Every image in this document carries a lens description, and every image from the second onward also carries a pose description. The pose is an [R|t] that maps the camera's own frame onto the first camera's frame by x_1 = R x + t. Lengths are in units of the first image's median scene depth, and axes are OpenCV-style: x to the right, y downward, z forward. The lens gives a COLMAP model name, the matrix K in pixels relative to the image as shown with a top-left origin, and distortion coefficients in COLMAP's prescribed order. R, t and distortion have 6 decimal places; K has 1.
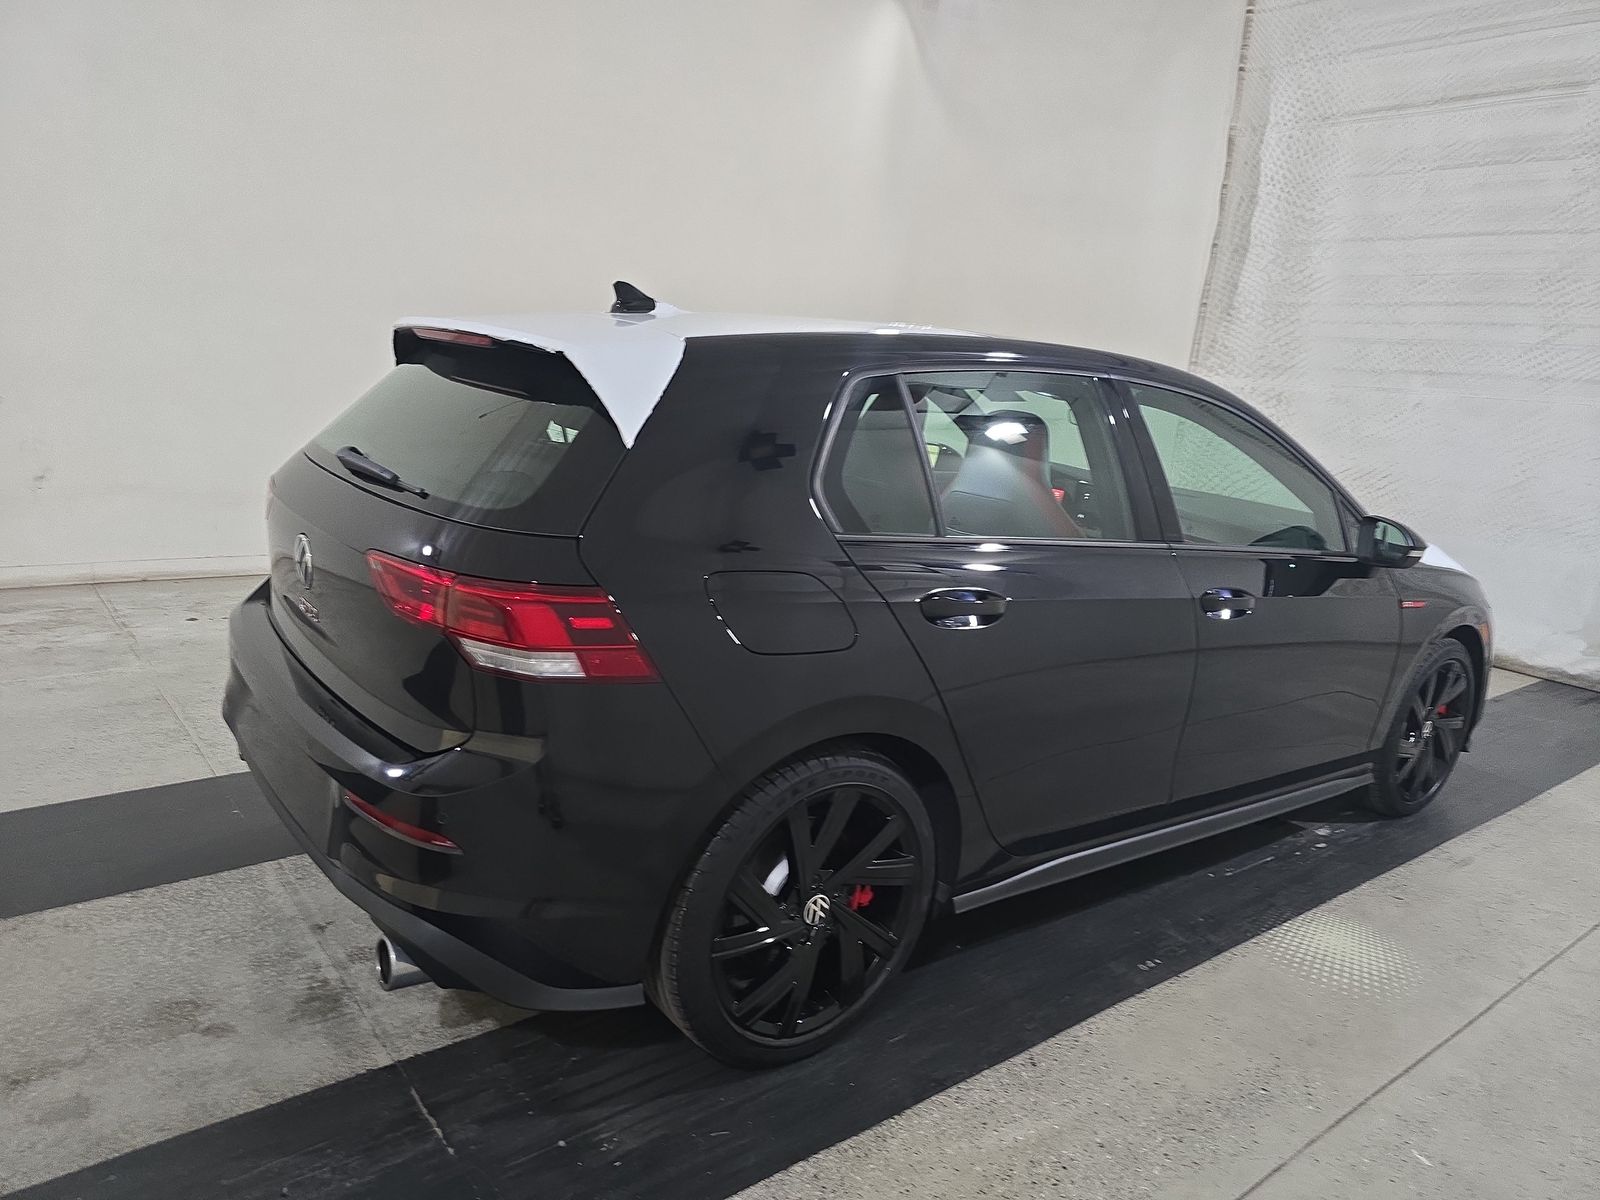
lens RADIAL K [[1090.2, 0, 803.3], [0, 1090.2, 599.2], [0, 0, 1]] dist [0.002945, 0.001525]
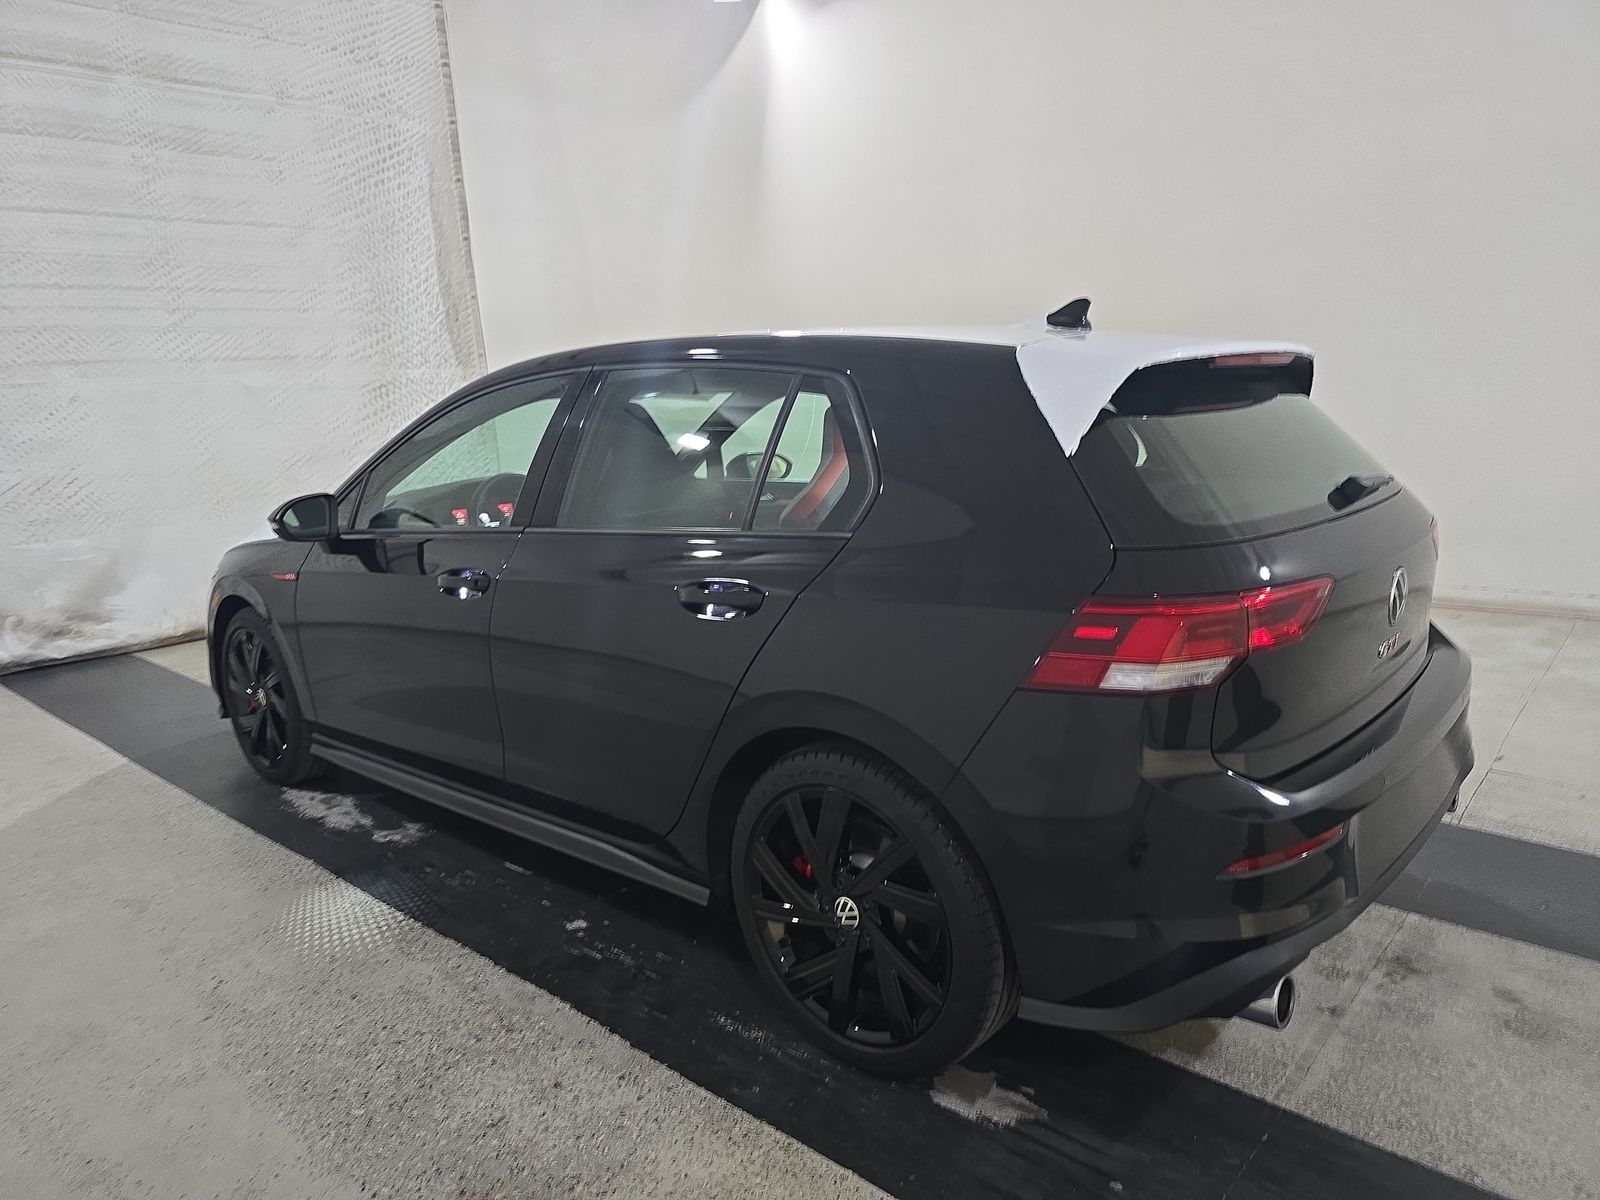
lens RADIAL K [[1090.2, 0, 811.7], [0, 1090.2, 598.6], [0, 0, 1]] dist [0.002945, 0.001525]
pose [[-0.186837, -0.269152, 0.944801, -0.497013], [0.236979, 0.920987, 0.309231, -0.177614], [-0.953380, 0.281673, -0.108291, 0.622420]]
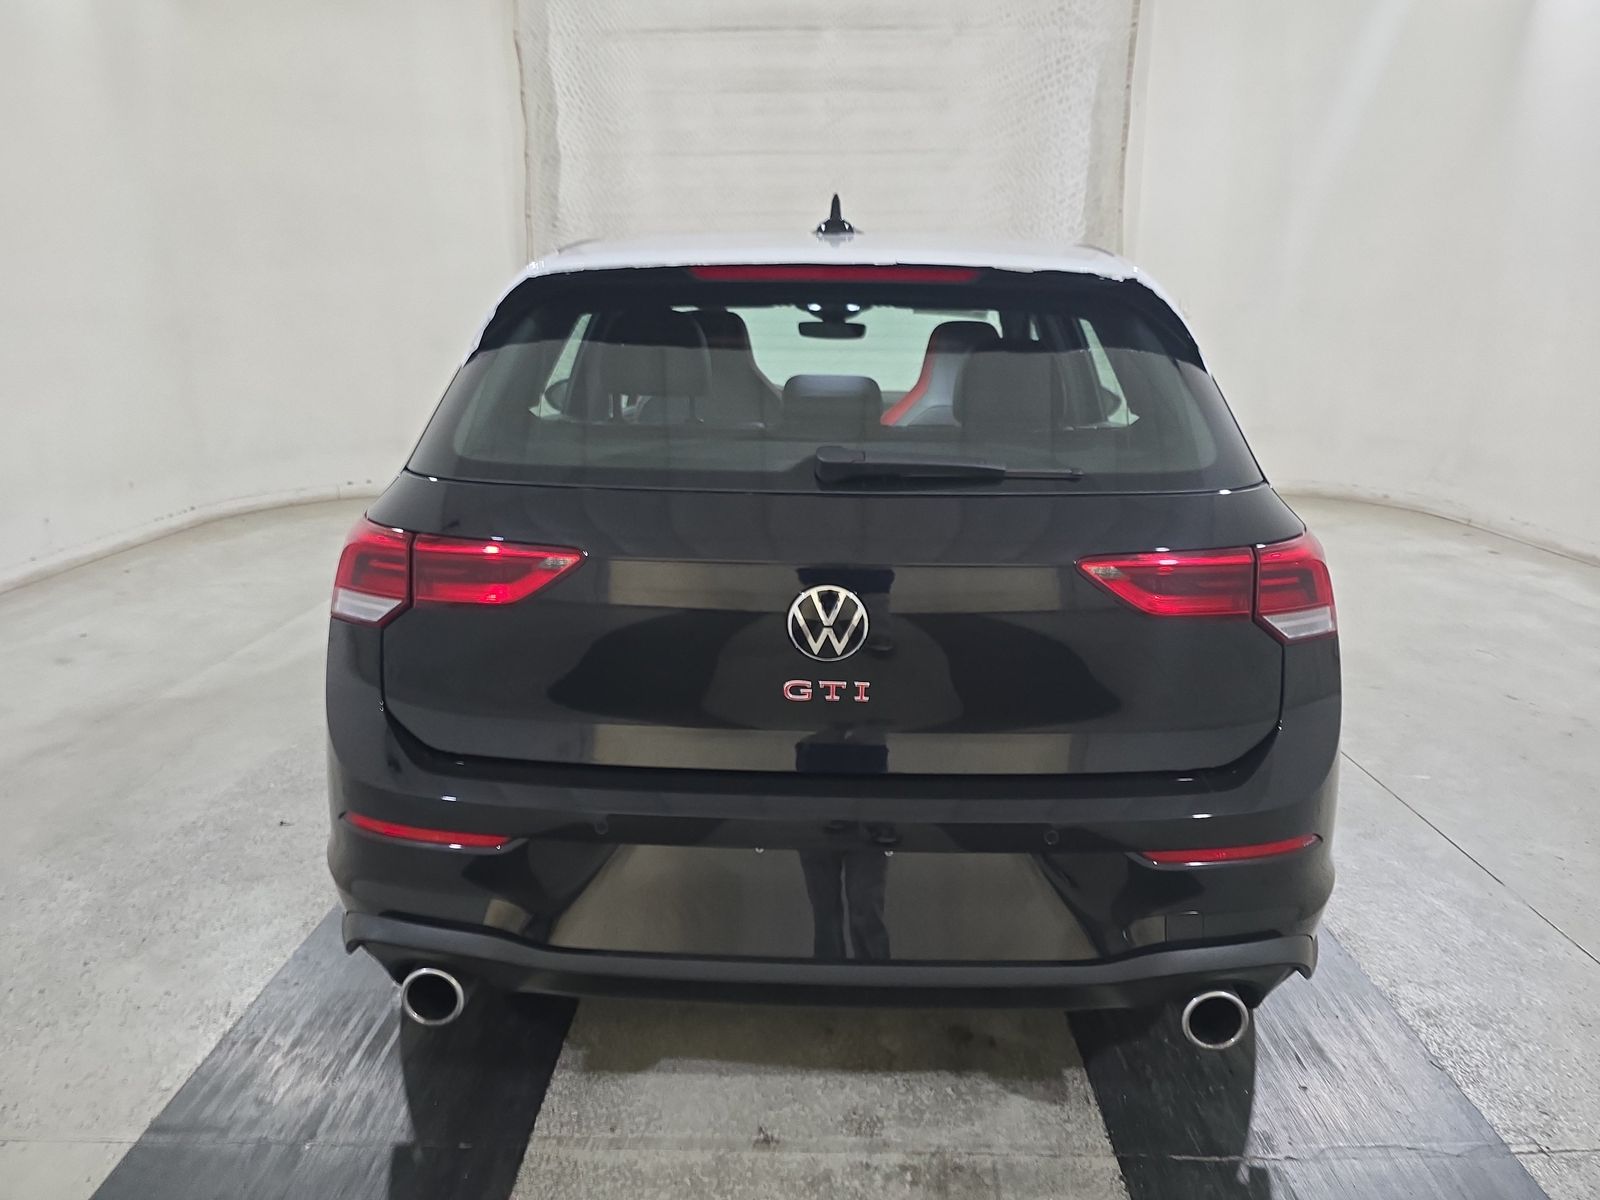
lens RADIAL K [[1090.2, 0, 801.7], [0, 1090.2, 607.2], [0, 0, 1]] dist [0.002945, 0.001525]
pose [[0.632943, -0.275091, 0.723677, -0.368761], [0.216269, 0.960356, 0.175907, -0.064332], [-0.743378, 0.045170, 0.667345, 0.219044]]
